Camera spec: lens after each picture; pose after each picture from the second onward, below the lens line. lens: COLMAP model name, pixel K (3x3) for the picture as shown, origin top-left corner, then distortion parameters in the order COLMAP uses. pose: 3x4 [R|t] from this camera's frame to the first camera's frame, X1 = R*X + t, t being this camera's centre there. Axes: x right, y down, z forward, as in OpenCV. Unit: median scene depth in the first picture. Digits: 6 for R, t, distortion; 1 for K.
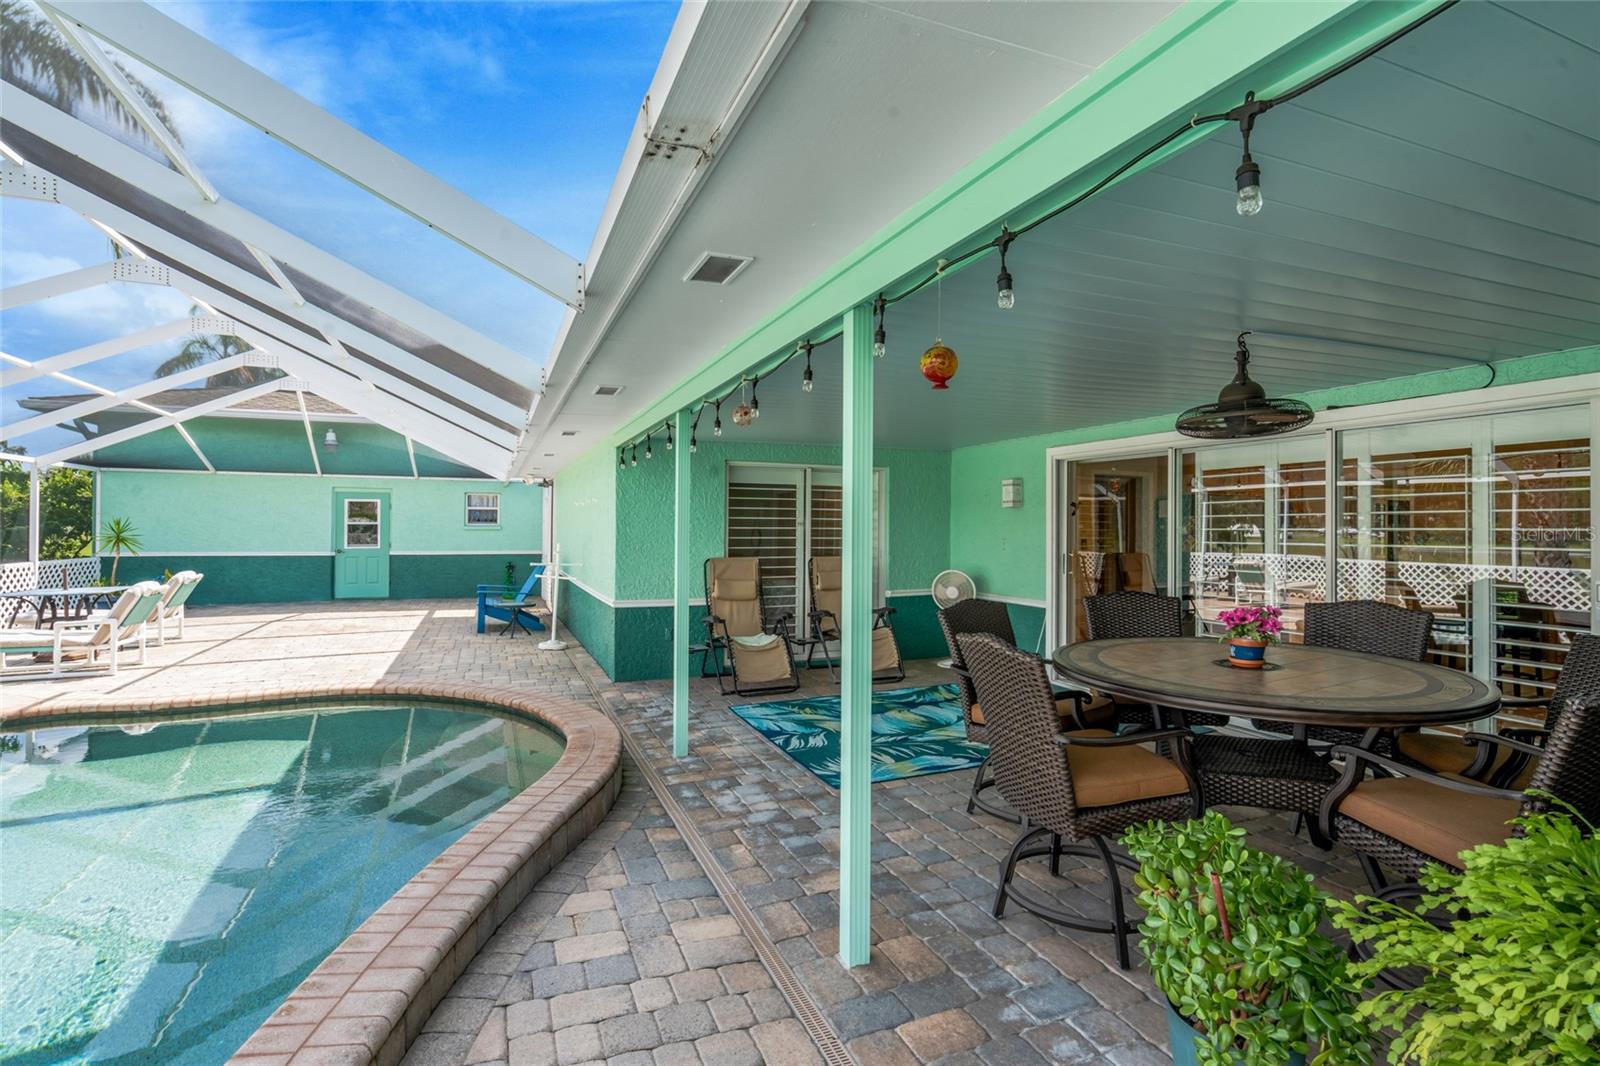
lens RADIAL K [[724.9, 0, 800.3], [0, 724.9, 529.2], [0, 0, 1]] dist [0.001280, -0.000356]
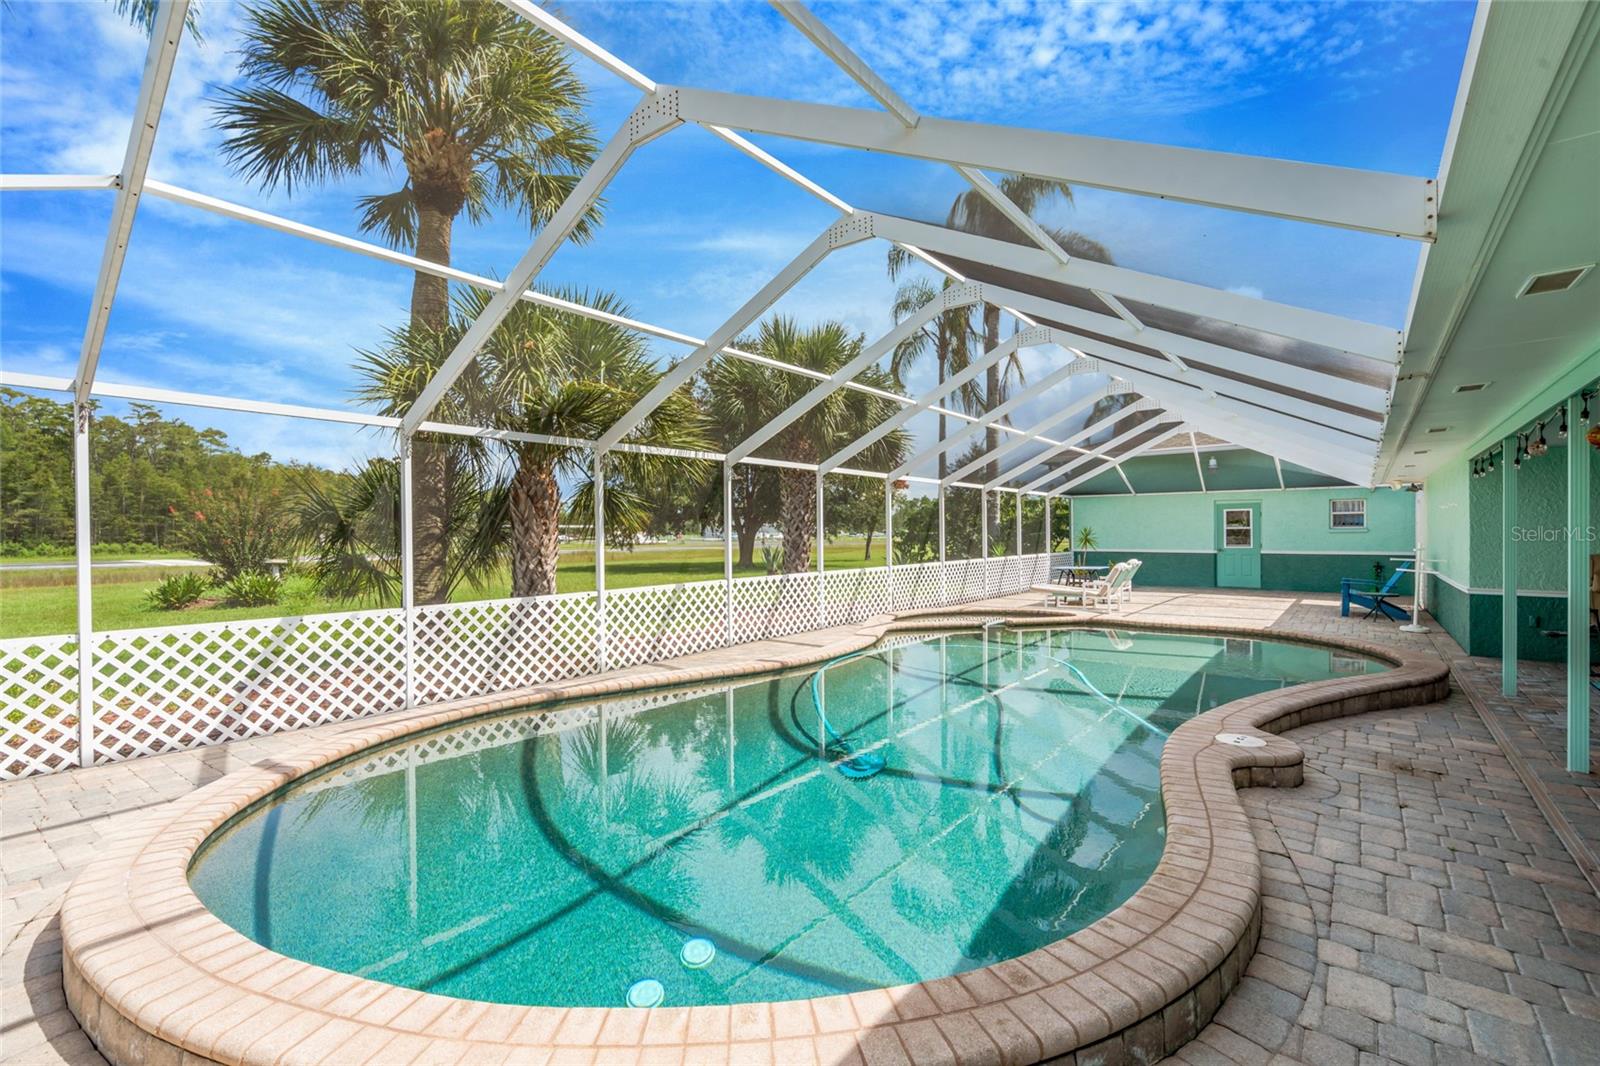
lens RADIAL K [[724.9, 0, 800.3], [0, 724.9, 529.2], [0, 0, 1]] dist [0.001280, -0.000356]
pose [[0.483326, -0.013804, -0.875332, 0.149474], [0.005665, 0.999904, -0.012640, 0.005892], [0.875422, 0.001151, 0.483358, -0.313341]]
